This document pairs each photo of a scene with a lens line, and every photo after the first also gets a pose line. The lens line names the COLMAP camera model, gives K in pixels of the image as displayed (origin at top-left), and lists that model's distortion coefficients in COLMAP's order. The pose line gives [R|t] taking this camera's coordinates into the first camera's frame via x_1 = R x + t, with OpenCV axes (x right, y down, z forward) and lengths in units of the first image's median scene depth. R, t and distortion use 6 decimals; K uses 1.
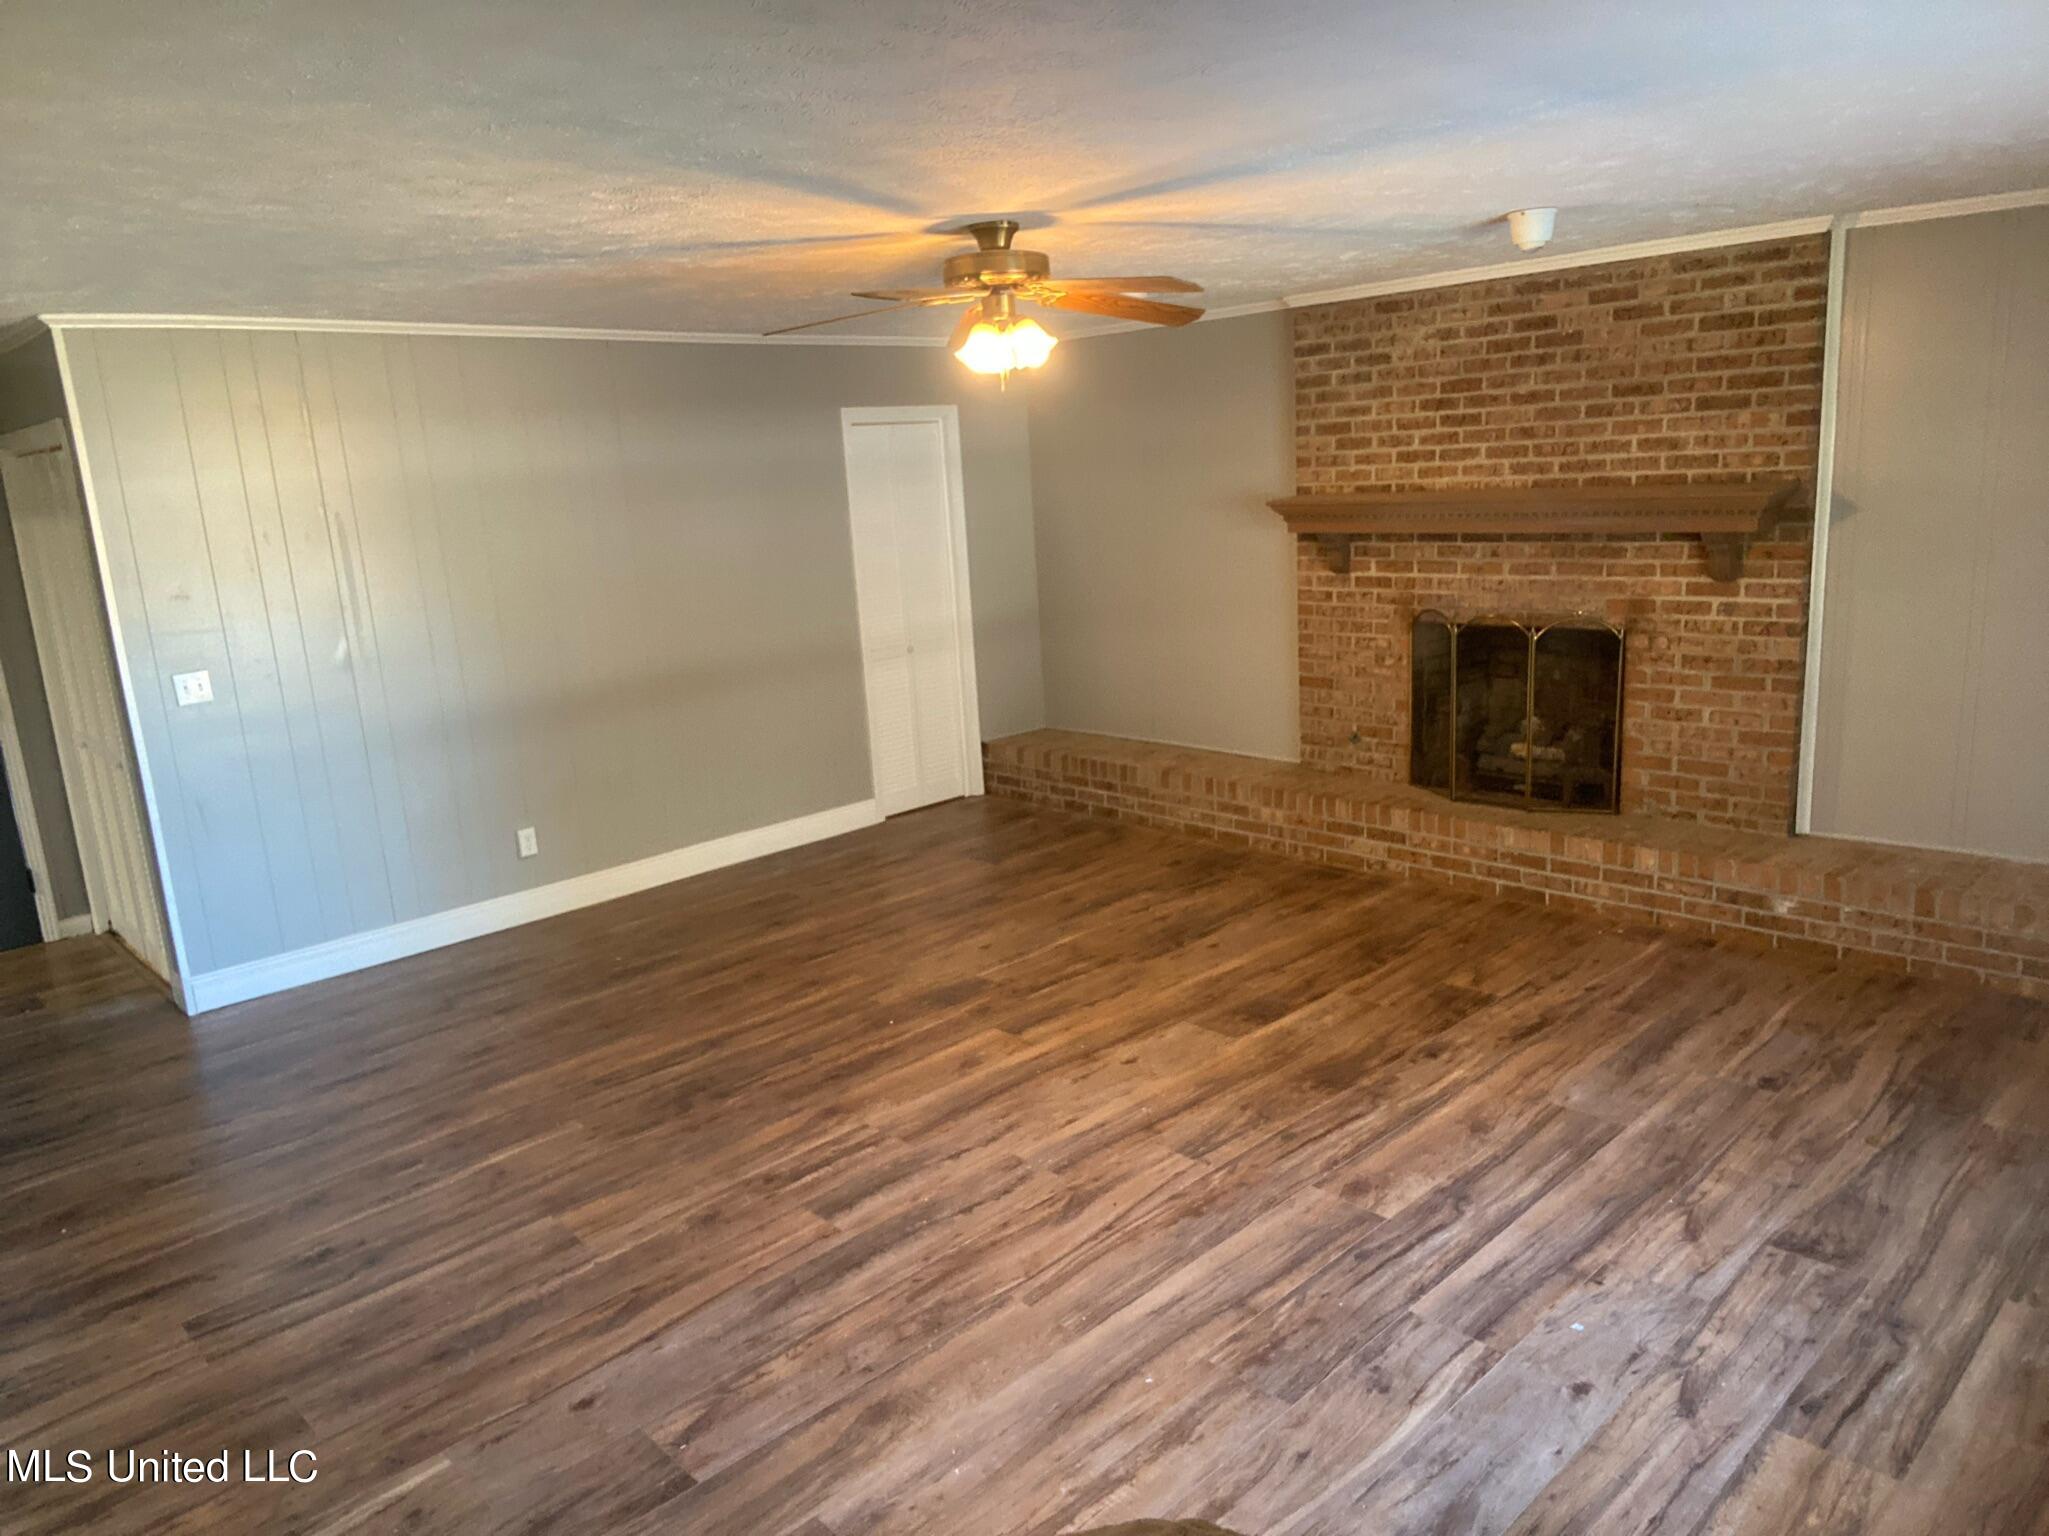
lens RADIAL K [[1388.9, 0, 1024.5], [0, 1388.9, 768.0], [0, 0, 1]] dist [0.064323, -0.059190]
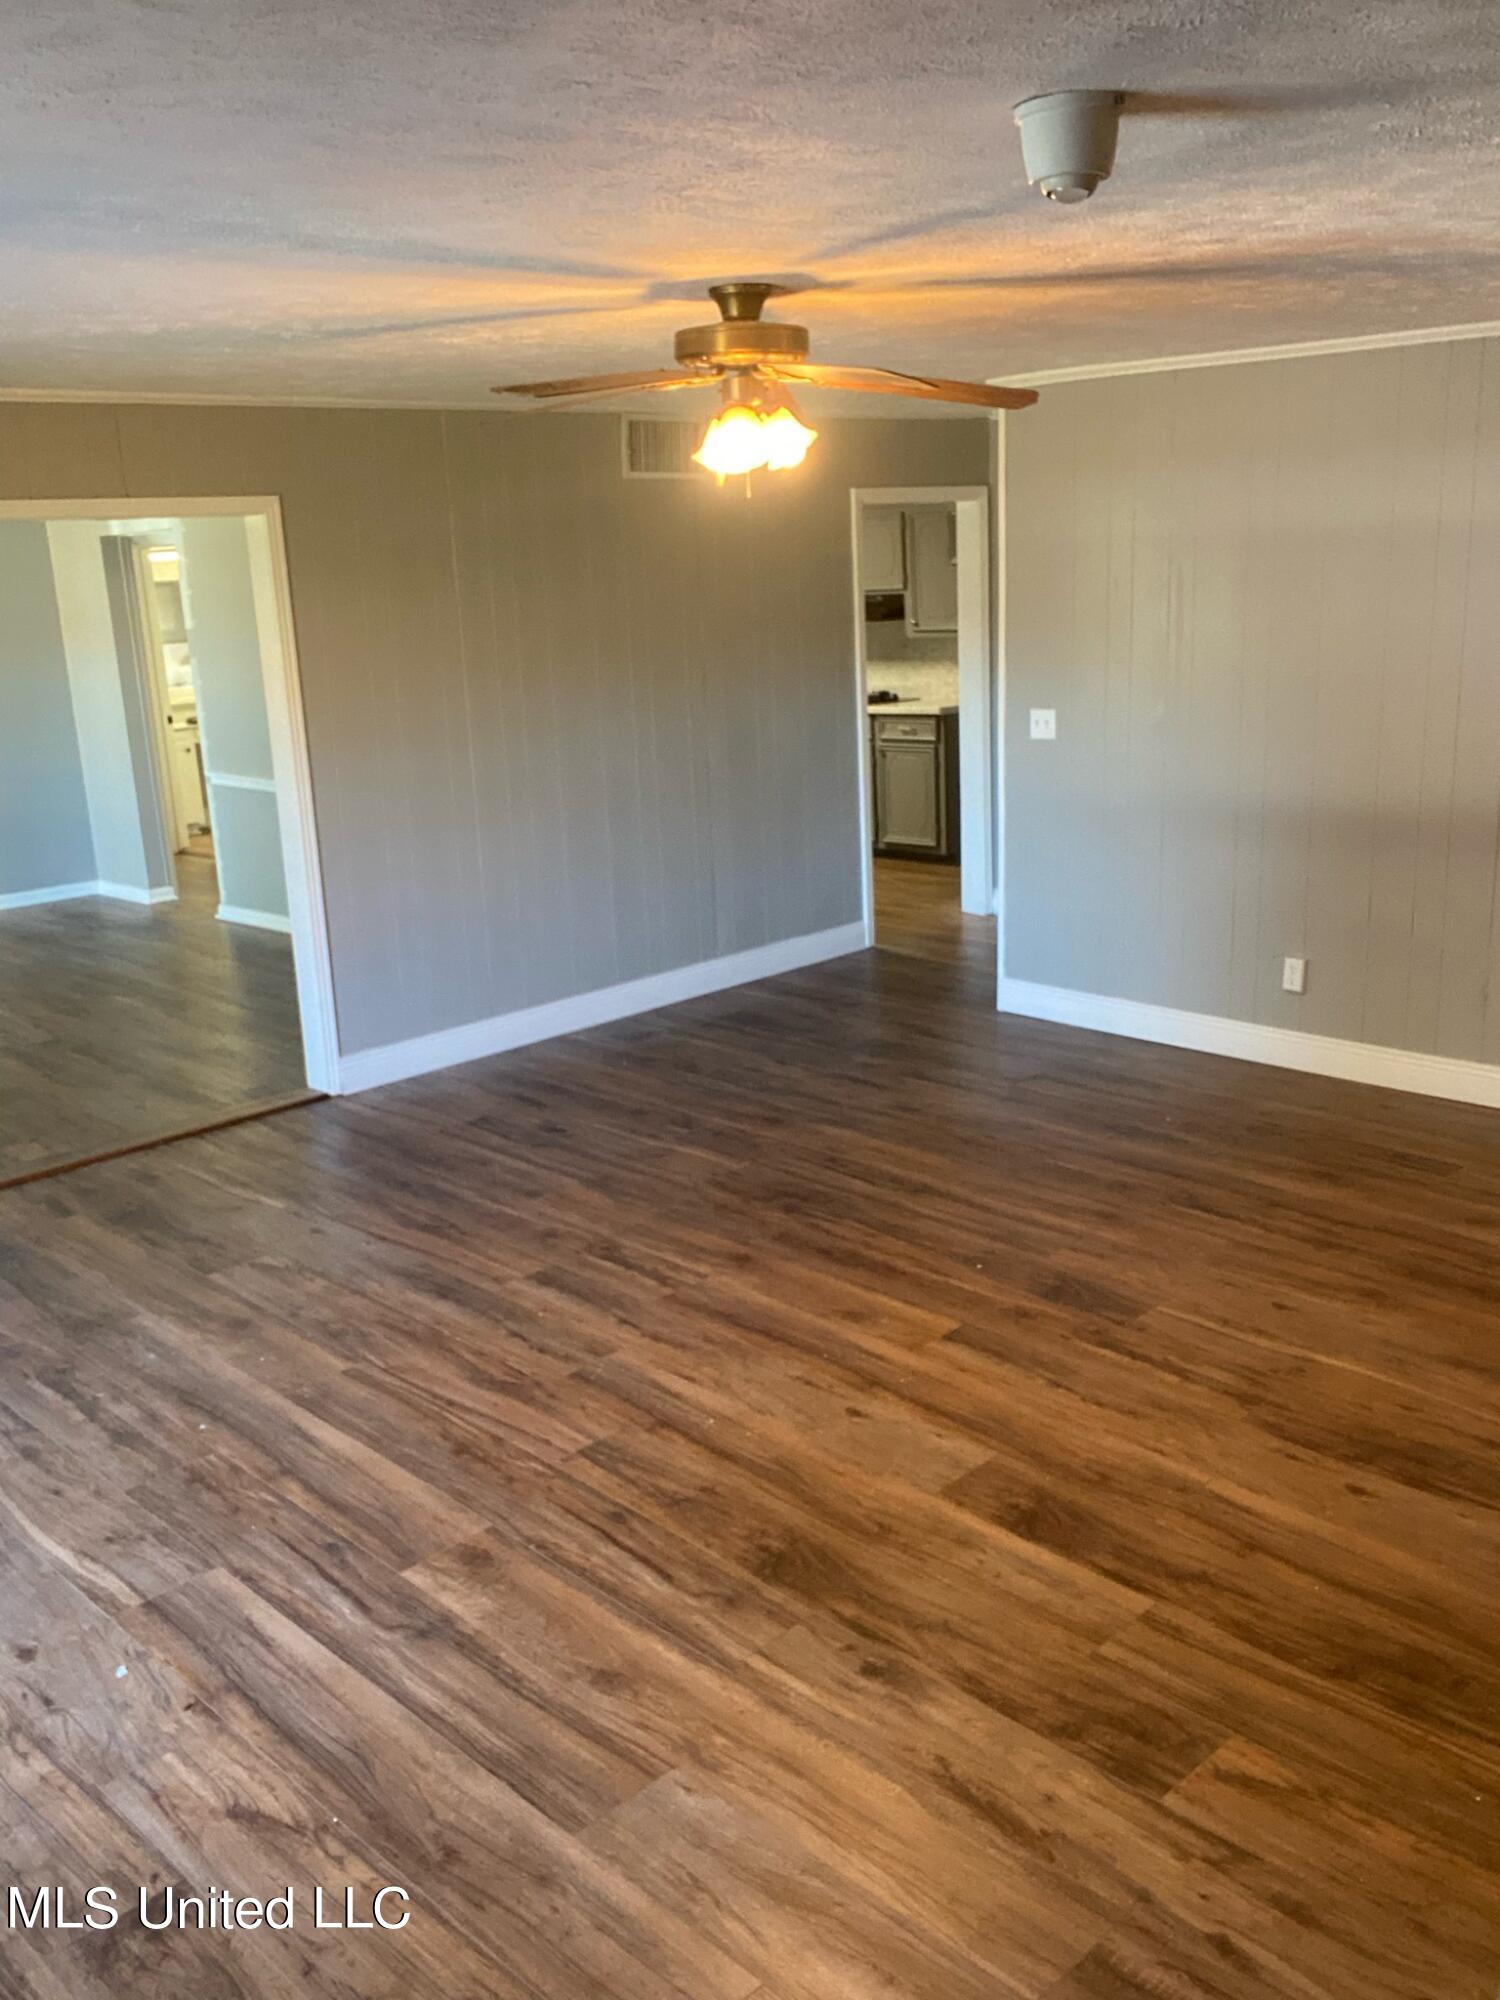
lens RADIAL K [[1770.7, 0, 750.0], [0, 1770.7, 1000.0], [0, 0, 1]] dist [0.048752, -0.019087]
pose [[0.011382, 0.306516, -0.951797, 0.730376], [-0.180758, 0.936808, 0.299527, -0.213995], [0.983462, 0.168636, 0.066068, 0.688427]]
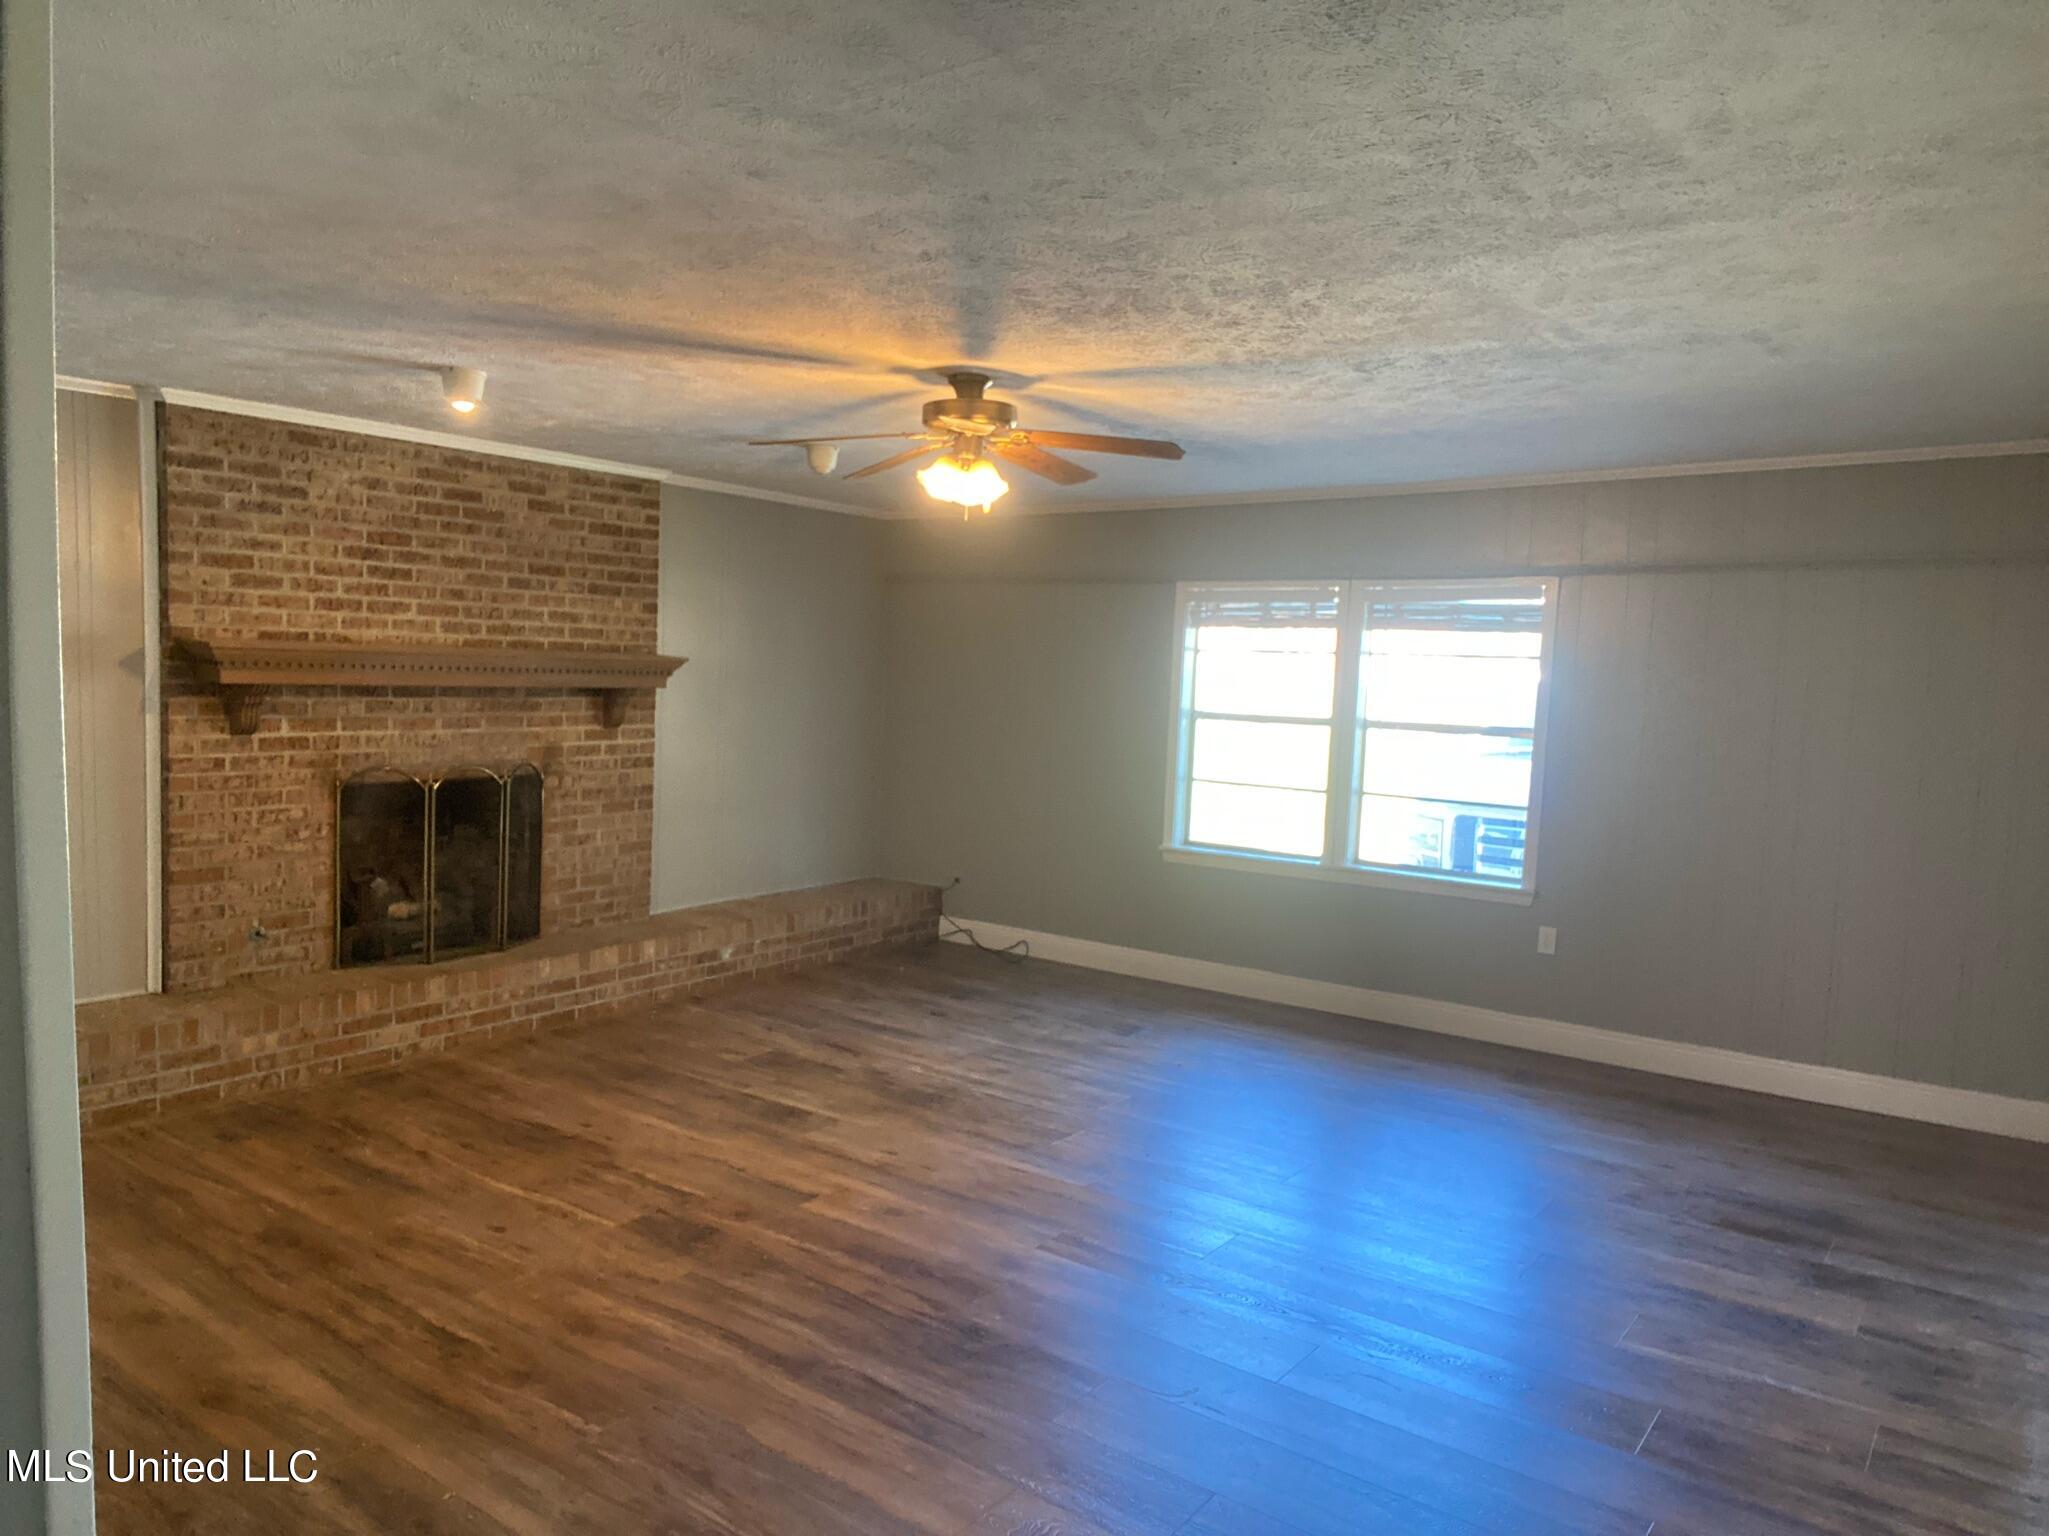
lens RADIAL K [[1388.9, 0, 1024.5], [0, 1388.9, 768.0], [0, 0, 1]] dist [0.064323, -0.059190]
pose [[-0.164850, -0.021809, 0.986078, -0.788687], [0.196092, 0.979073, 0.054436, -0.089869], [-0.966629, 0.202336, -0.157124, 0.820548]]
